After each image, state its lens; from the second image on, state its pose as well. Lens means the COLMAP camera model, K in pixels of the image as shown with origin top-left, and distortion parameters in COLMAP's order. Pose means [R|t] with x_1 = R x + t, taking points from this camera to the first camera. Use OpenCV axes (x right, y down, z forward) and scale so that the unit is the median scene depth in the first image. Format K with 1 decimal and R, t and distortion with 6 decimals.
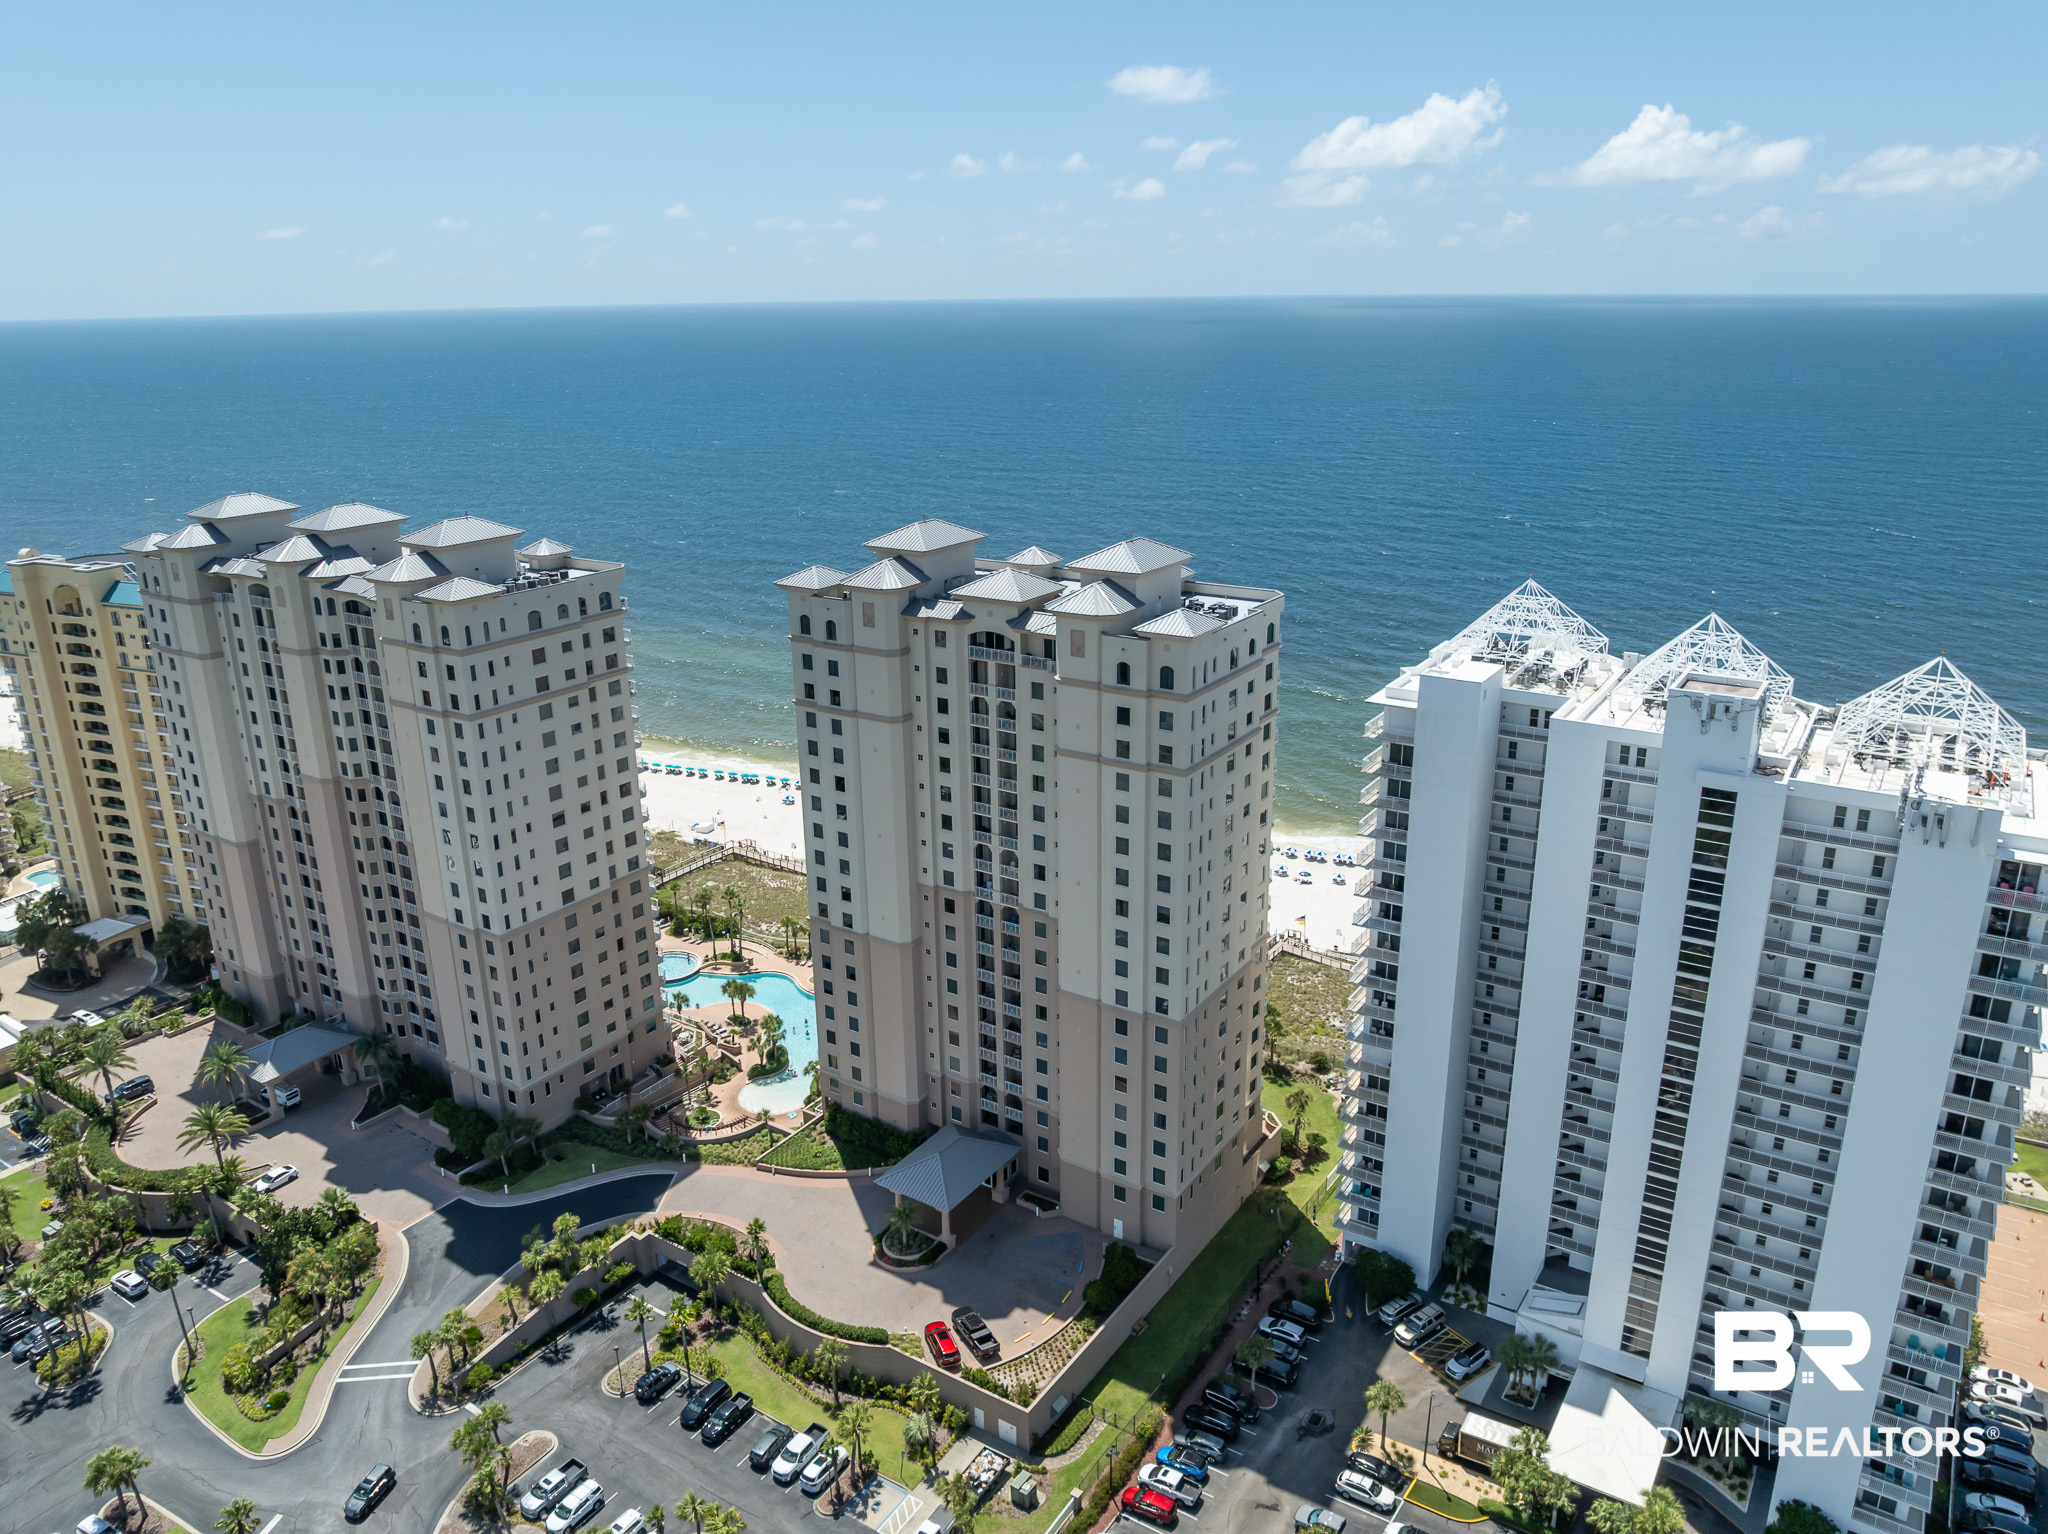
lens RADIAL K [[1463.3, 0, 1024.0], [0, 1463.3, 767.0], [0, 0, 1]] dist [-0.032328, -0.000734]
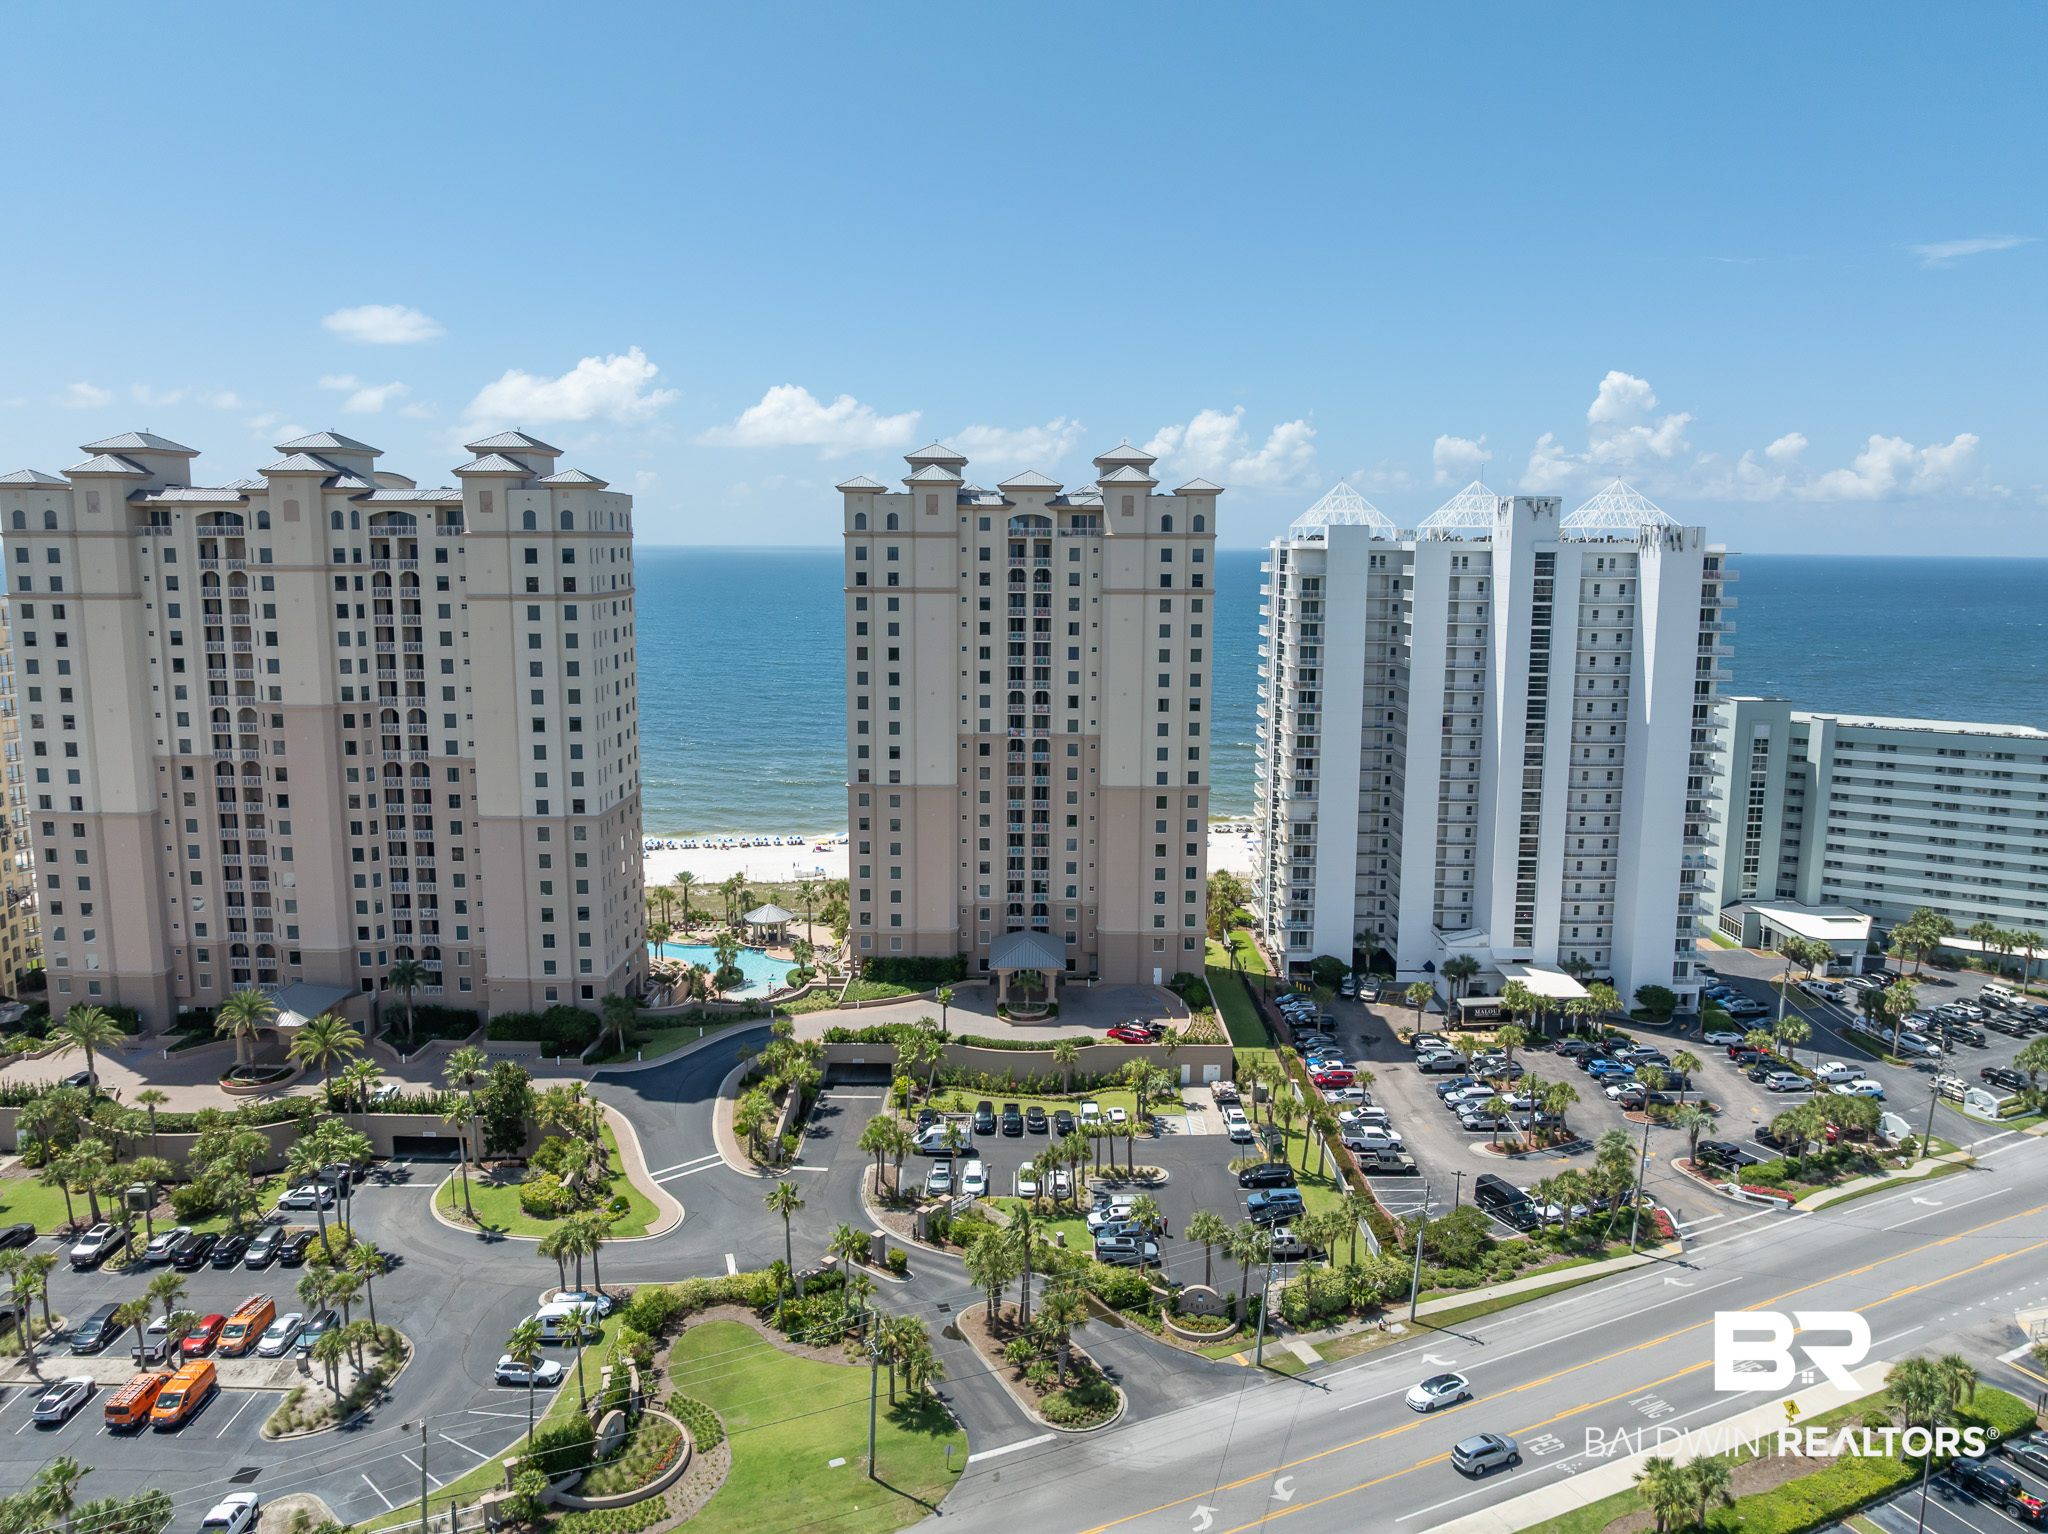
lens RADIAL K [[1423.6, 0, 1037.6], [0, 1423.6, 766.3], [0, 0, 1]] dist [-0.038859, 0.001475]
pose [[0.831146, -0.065151, 0.552225, -0.702233], [0.157634, 0.979978, -0.121636, 0.271667], [-0.533243, 0.188147, 0.824774, -0.009584]]
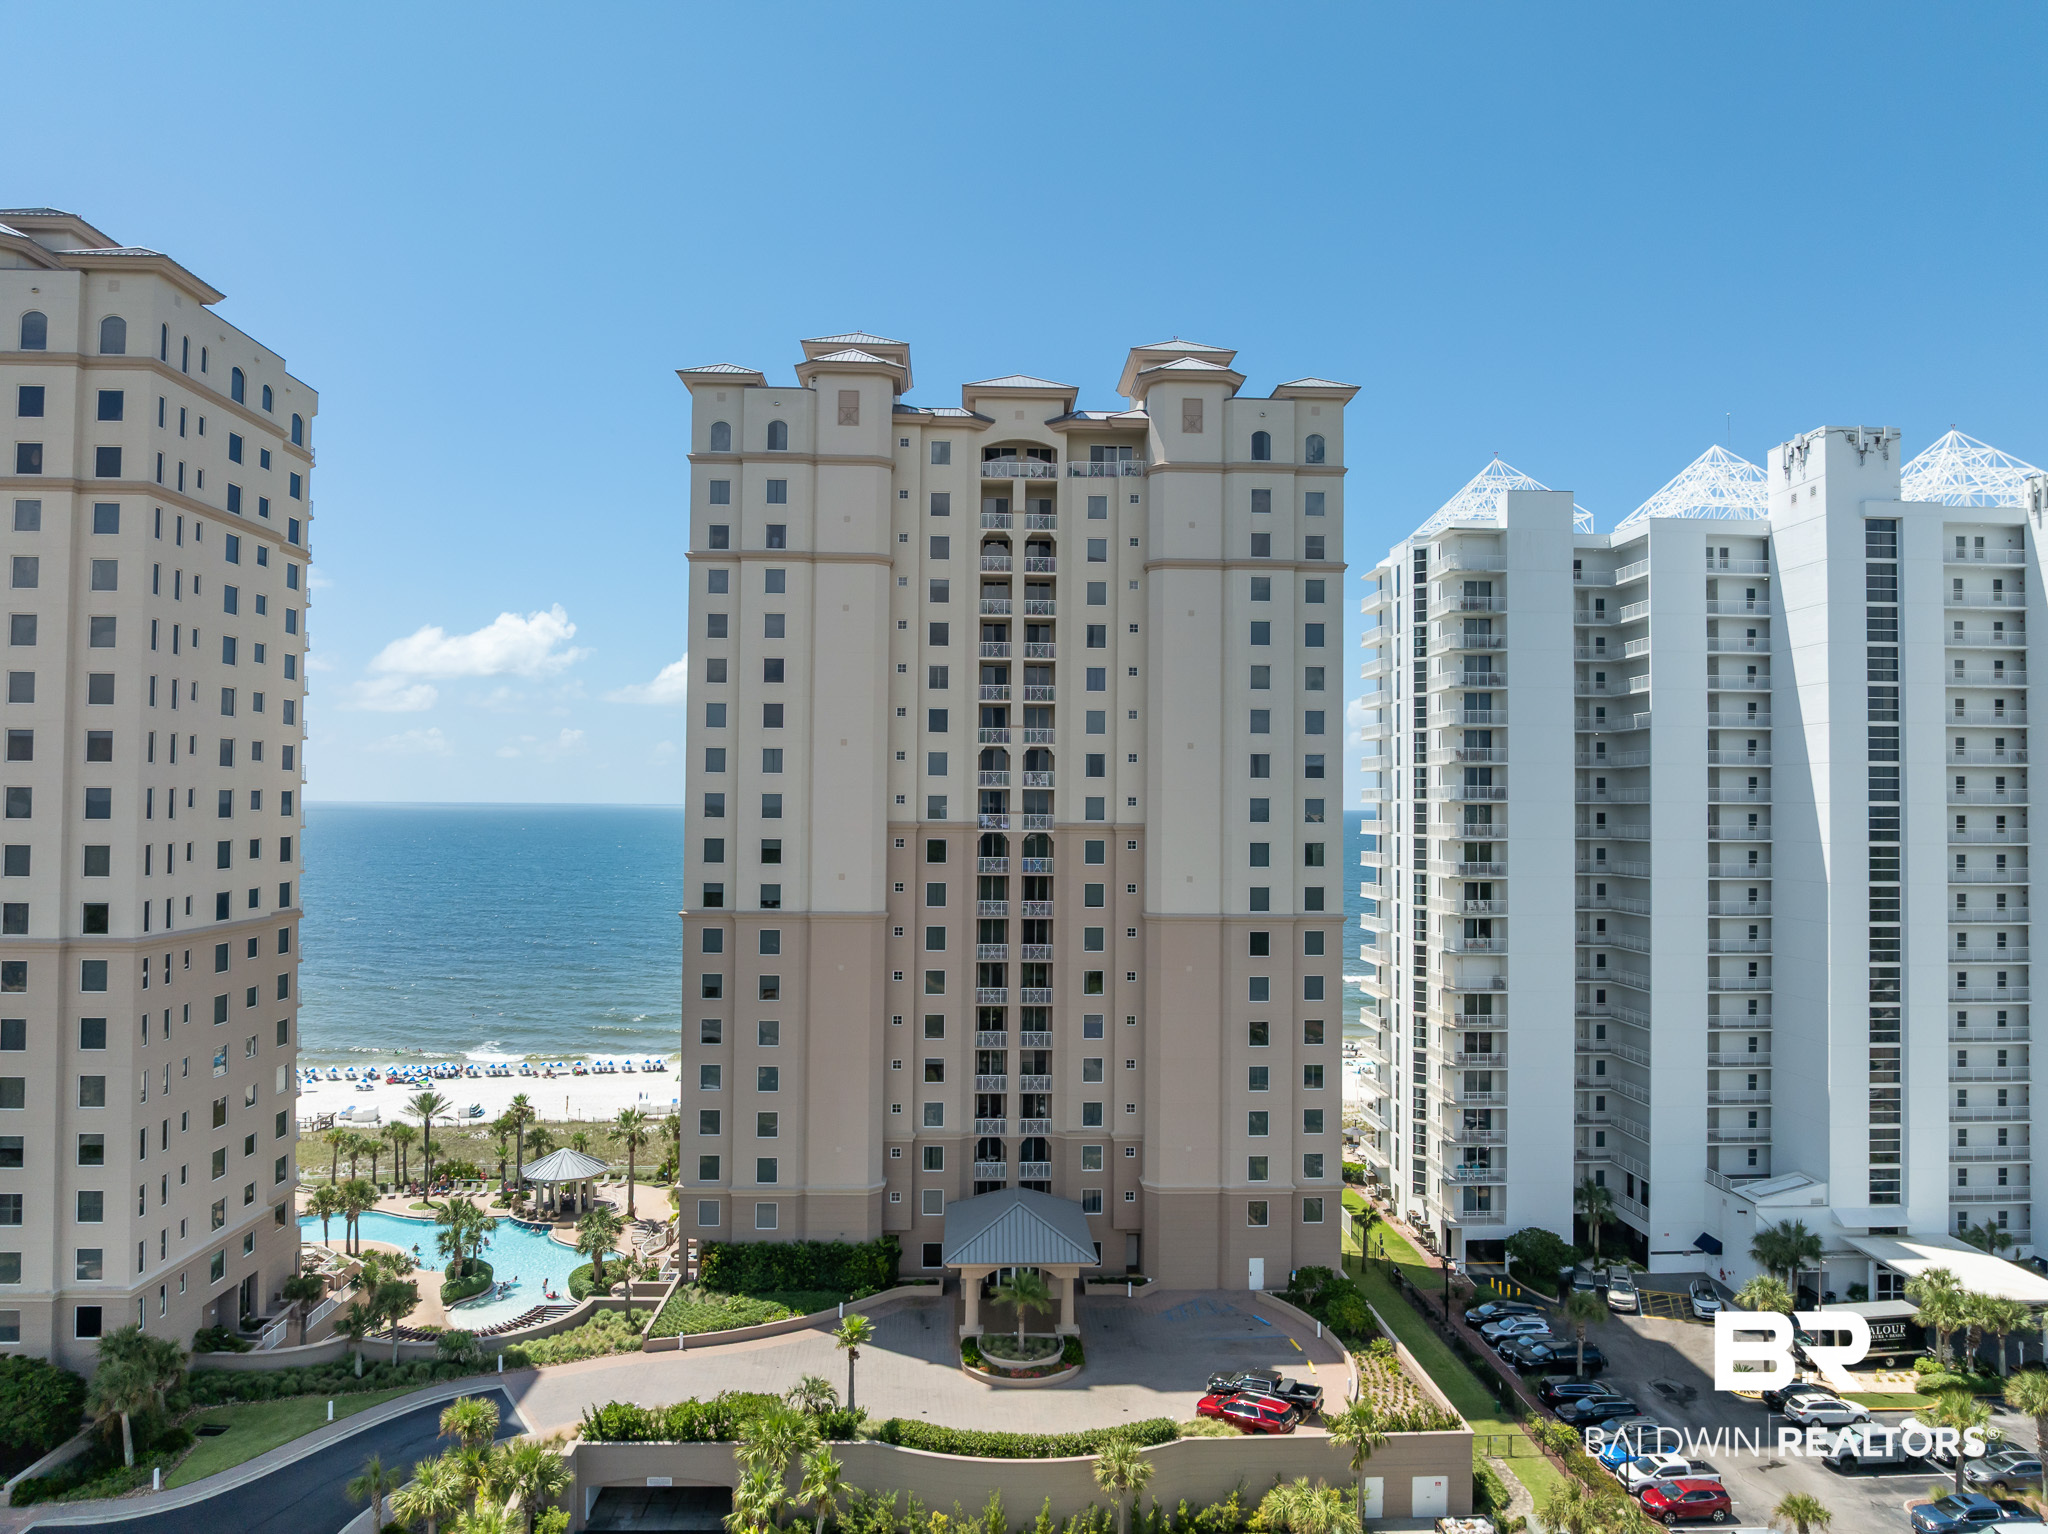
lens RADIAL K [[1423.6, 0, 1037.6], [0, 1423.6, 766.3], [0, 0, 1]] dist [-0.038859, 0.001475]
pose [[0.803116, 0.040063, 0.594475, -0.424768], [0.167708, 0.942197, -0.290065, 0.268088], [-0.571734, 0.332654, 0.749975, 0.479630]]
